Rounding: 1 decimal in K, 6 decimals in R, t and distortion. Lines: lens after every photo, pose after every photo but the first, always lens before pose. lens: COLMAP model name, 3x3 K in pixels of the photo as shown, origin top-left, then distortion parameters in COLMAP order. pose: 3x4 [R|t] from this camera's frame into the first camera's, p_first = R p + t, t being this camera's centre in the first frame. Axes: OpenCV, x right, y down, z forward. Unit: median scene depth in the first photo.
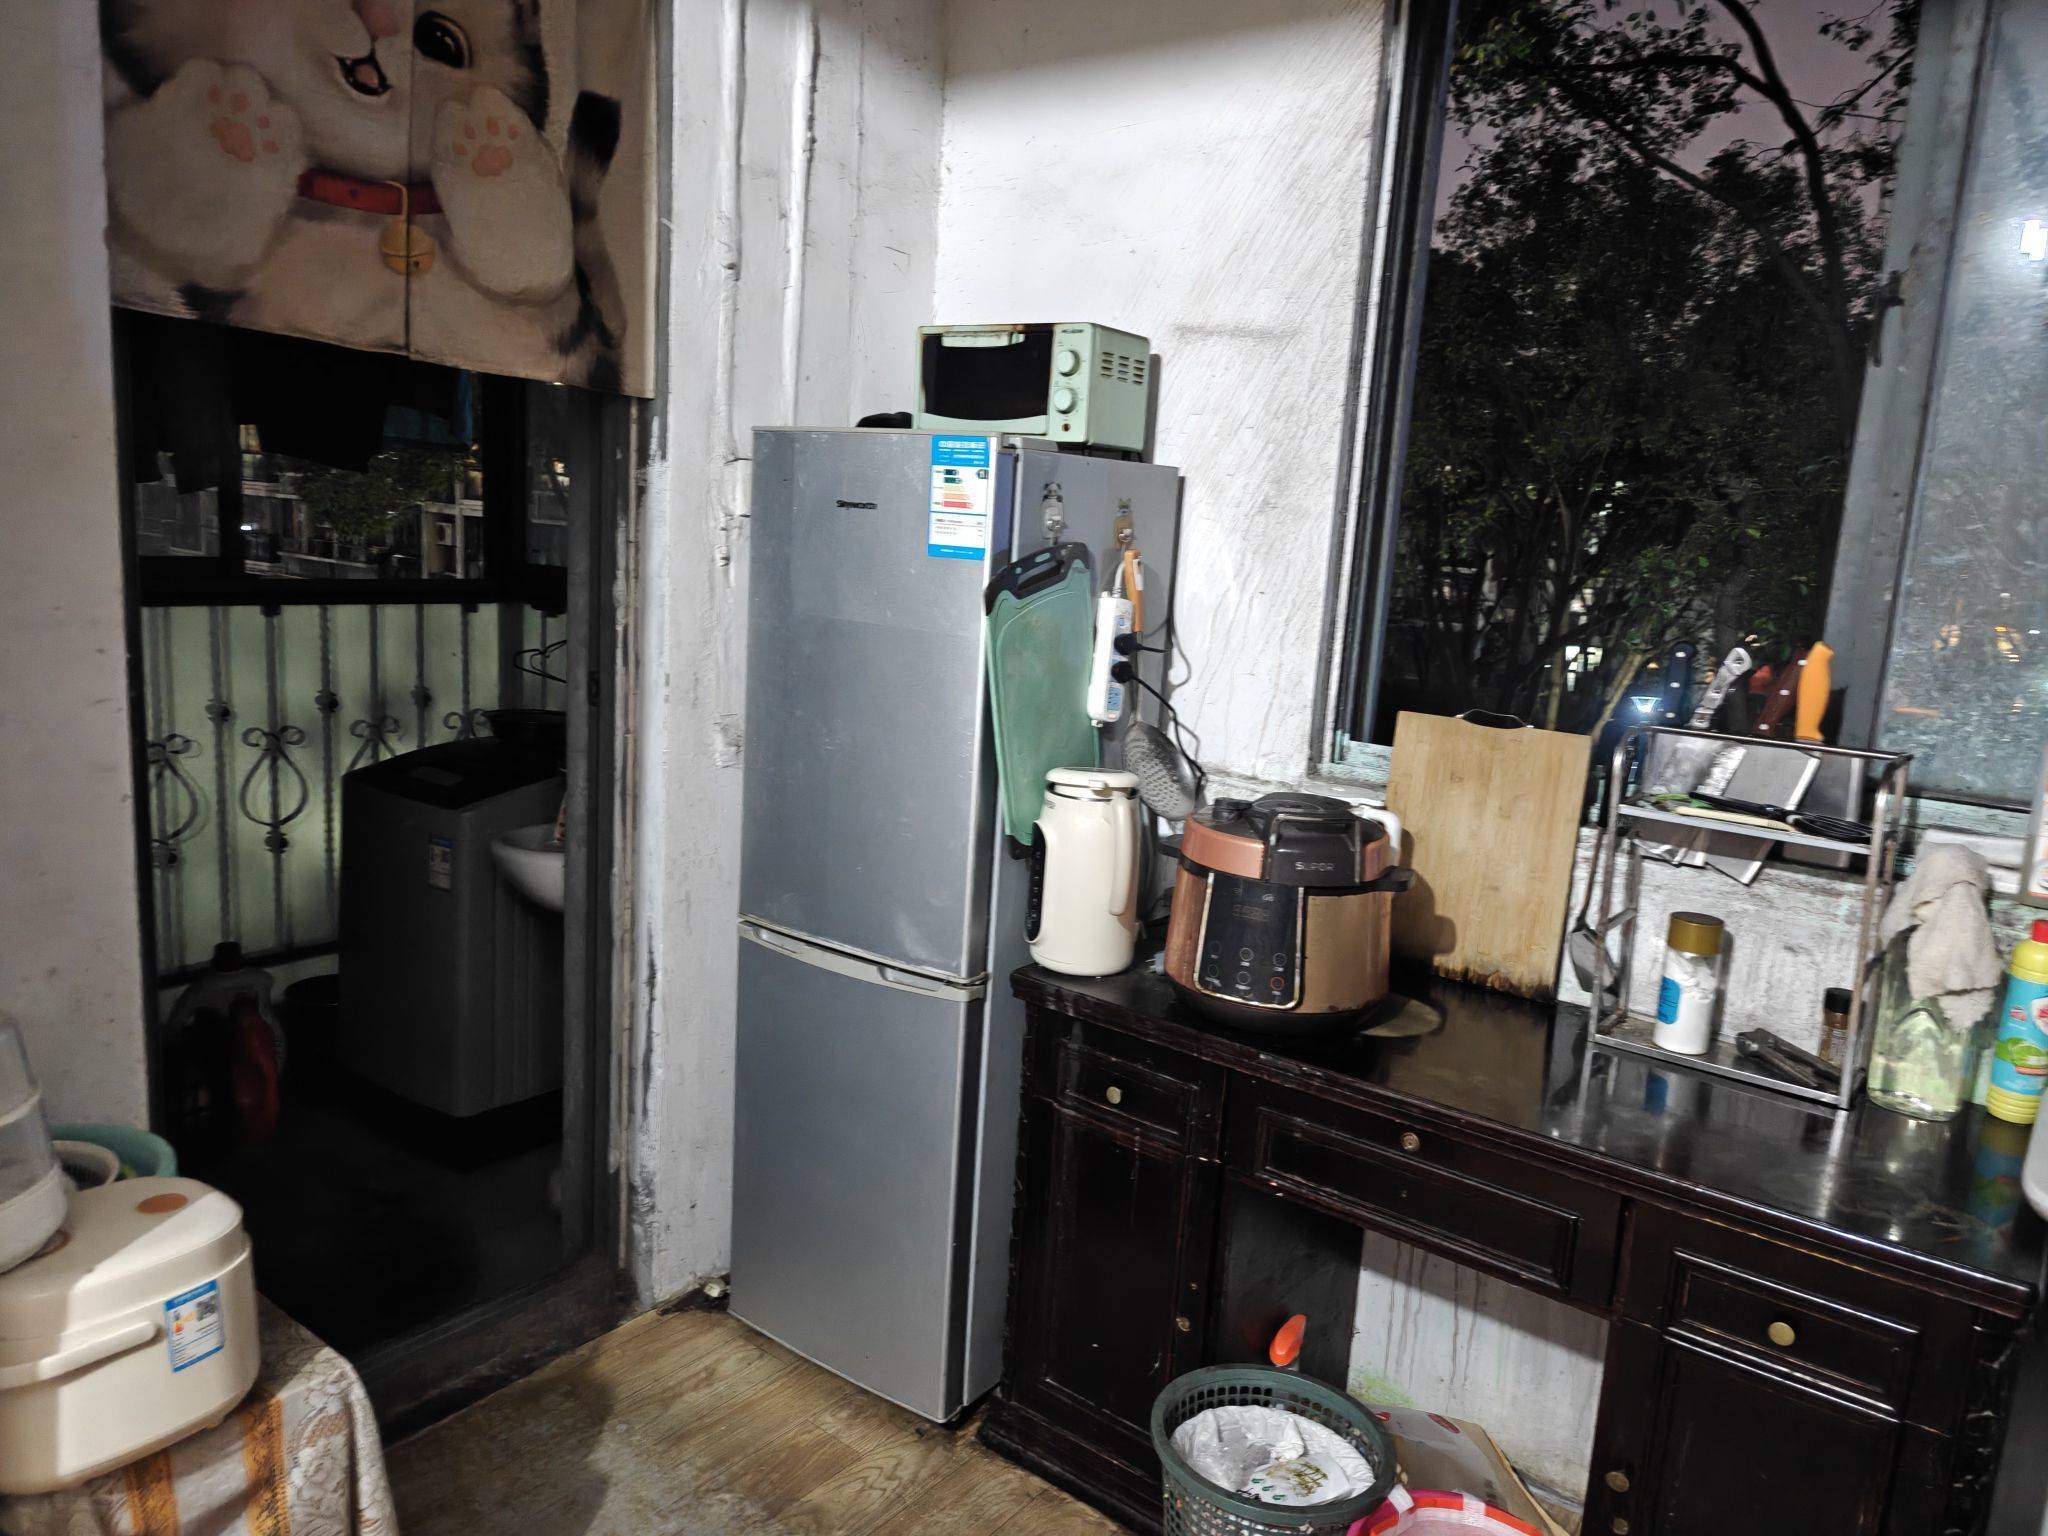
lens RADIAL K [[1406.0, 0, 1037.7], [0, 1406.0, 757.5], [0, 0, 1]] dist [0.028155, -0.000266]
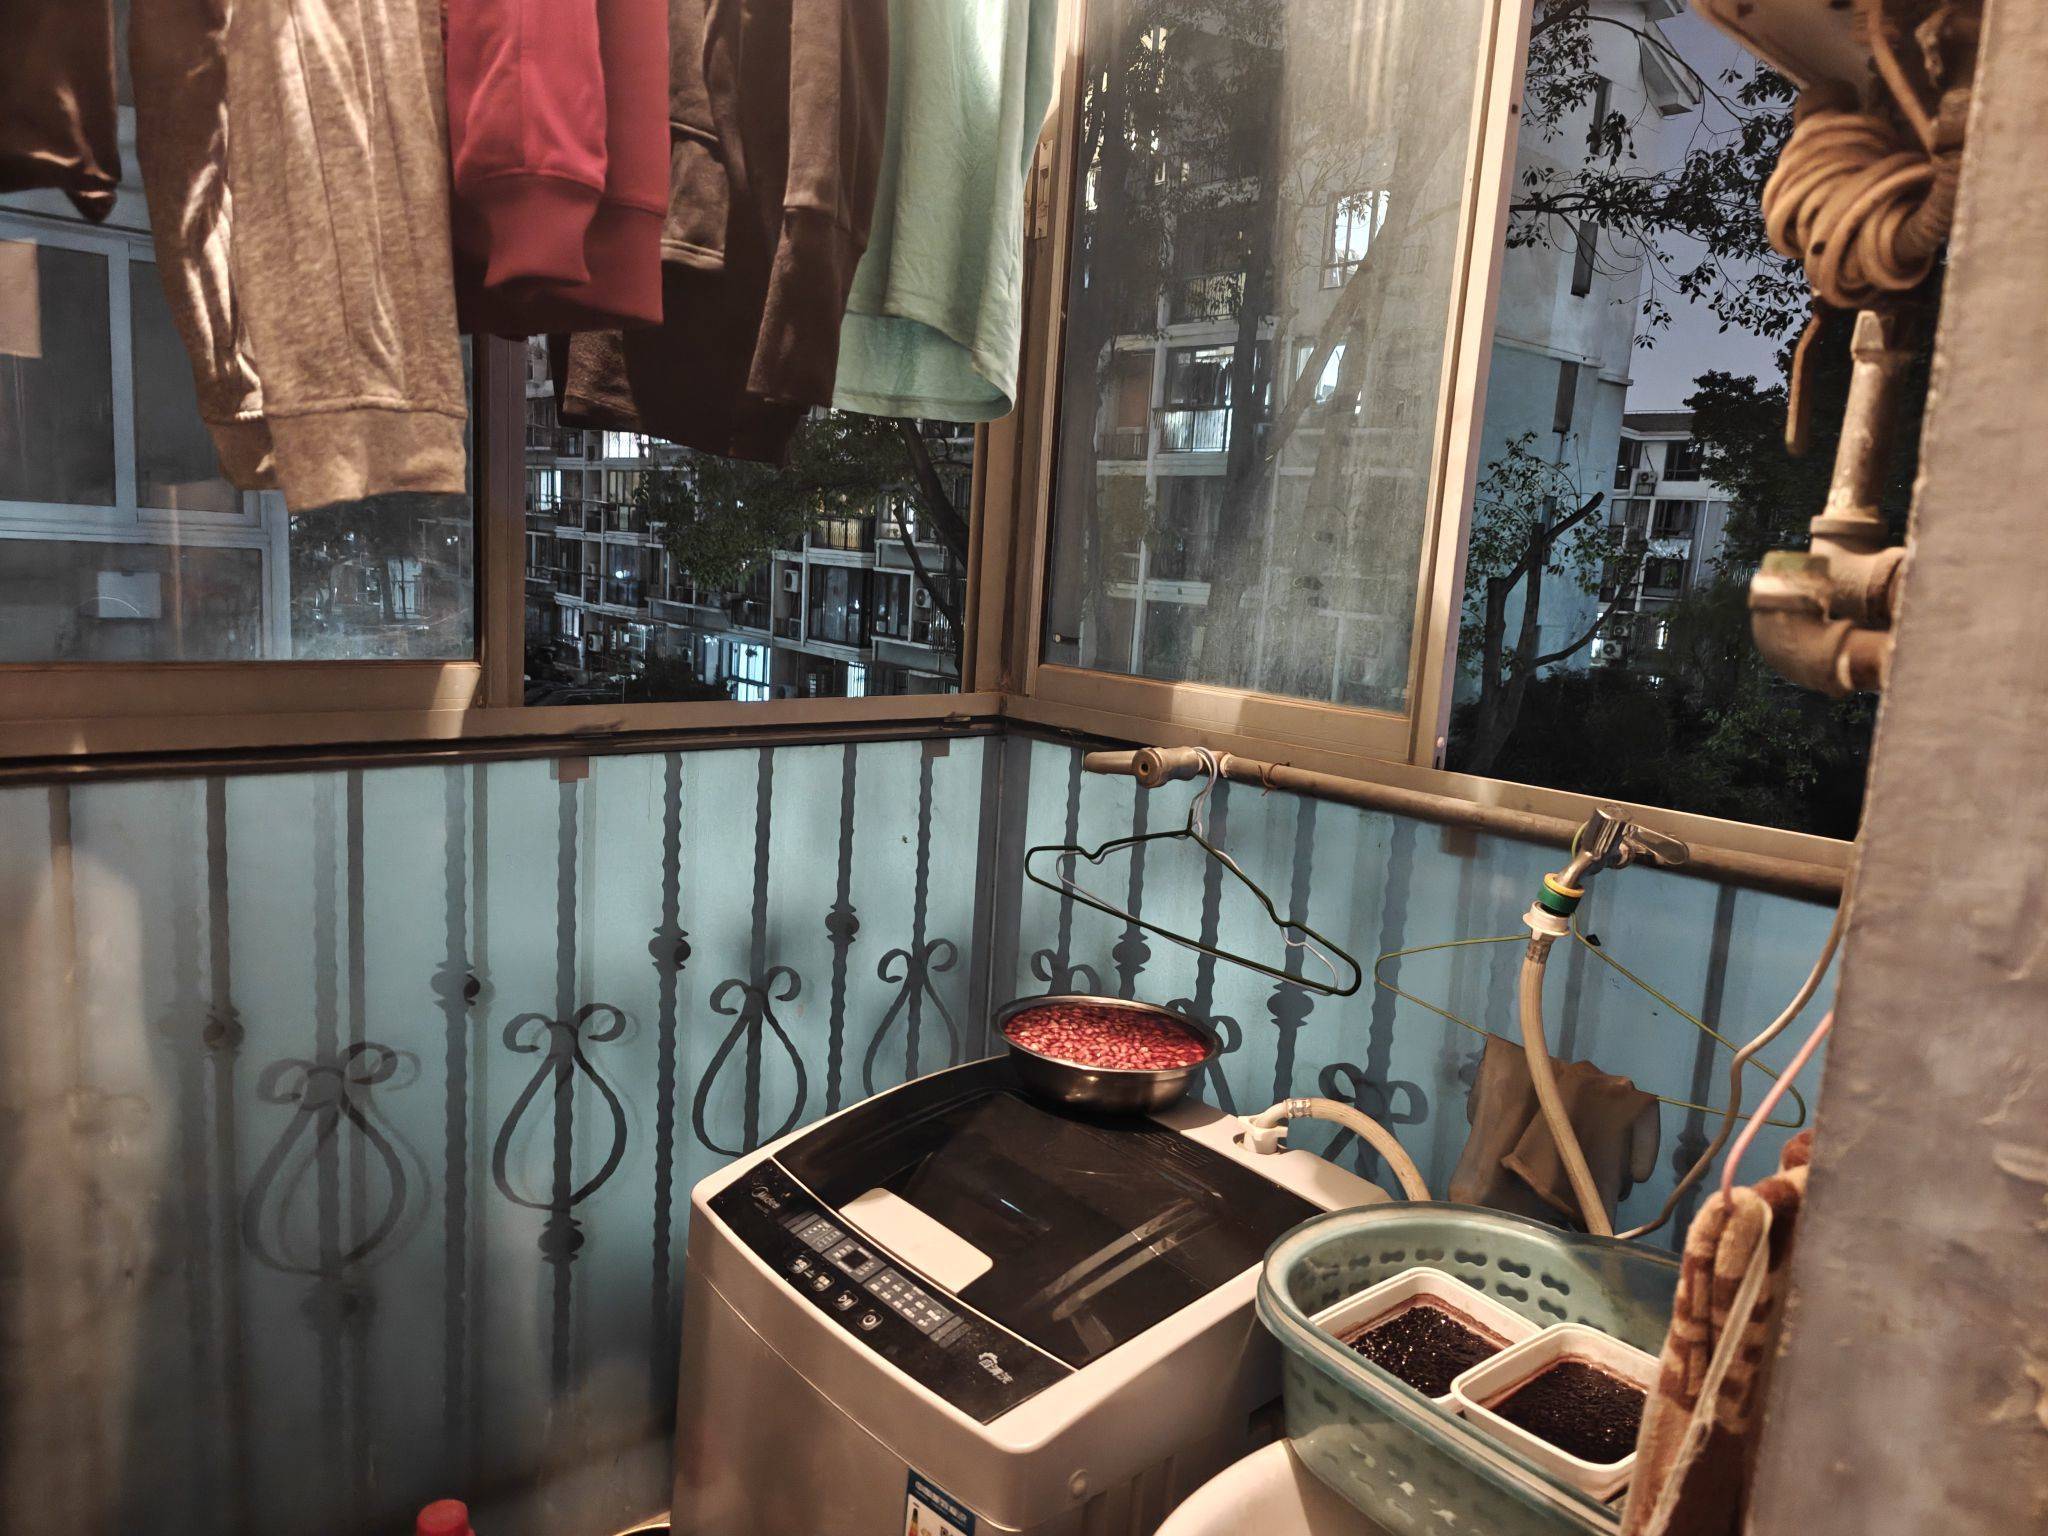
lens RADIAL K [[1406.0, 0, 1025.6], [0, 1406.0, 774.6], [0, 0, 1]] dist [0.028155, -0.000266]
pose [[0.974395, 0.035010, -0.222101, -0.198695], [-0.039663, 0.999077, -0.016520, -0.068868], [0.221318, 0.024906, 0.974884, 0.396206]]
